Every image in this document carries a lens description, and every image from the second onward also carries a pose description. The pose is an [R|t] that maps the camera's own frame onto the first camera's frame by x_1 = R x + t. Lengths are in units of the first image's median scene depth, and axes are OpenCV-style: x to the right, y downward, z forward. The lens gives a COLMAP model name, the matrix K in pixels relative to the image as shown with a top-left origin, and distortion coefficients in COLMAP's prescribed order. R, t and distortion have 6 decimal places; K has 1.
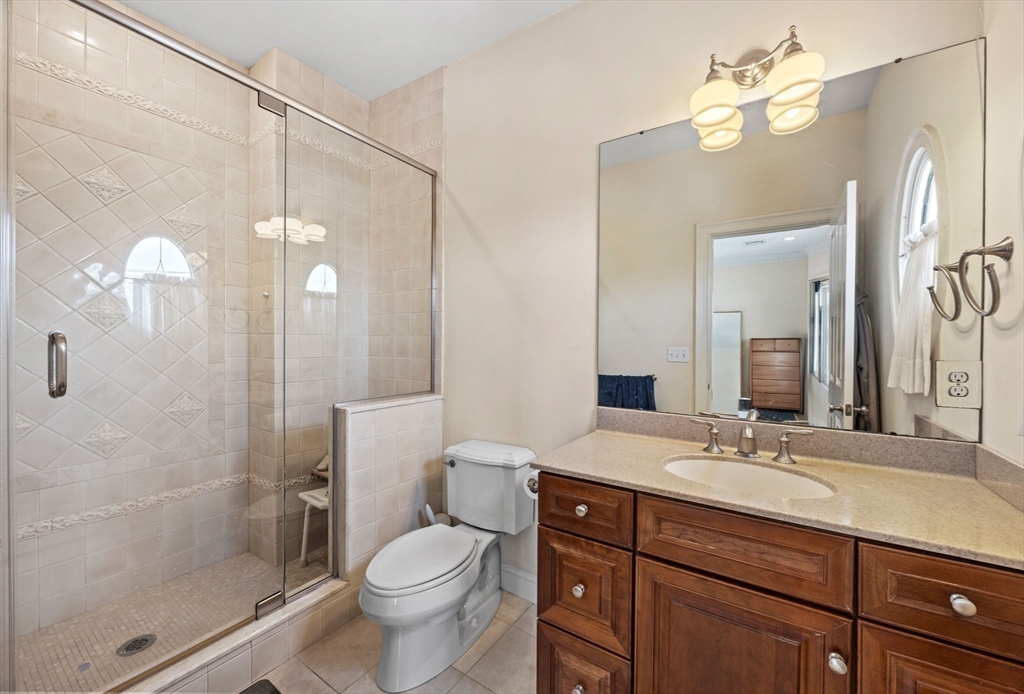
lens RADIAL K [[394.8, 0, 508.1], [0, 394.8, 344.4], [0, 0, 1]] dist [-0.000042, -0.000052]
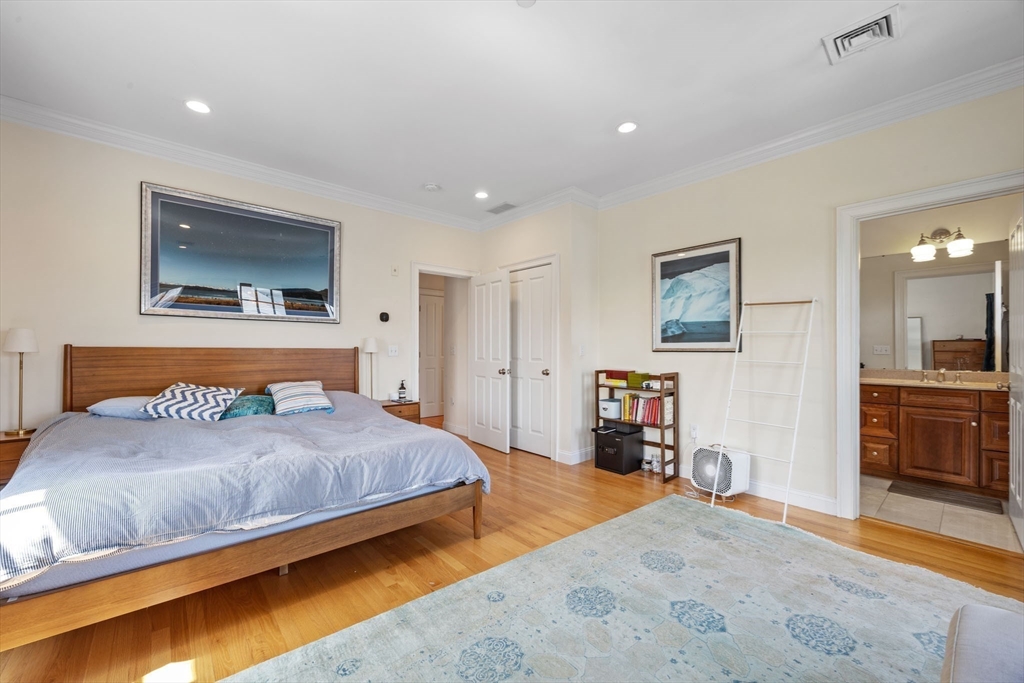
lens RADIAL K [[388.2, 0, 512.0], [0, 388.2, 341.5], [0, 0, 1]] dist [-0.011315, -0.000185]
pose [[0.963217, -0.003719, -0.268701, -1.761888], [-0.001803, 0.999792, -0.020300, 0.083091], [0.268720, 0.020037, 0.963010, -2.685731]]
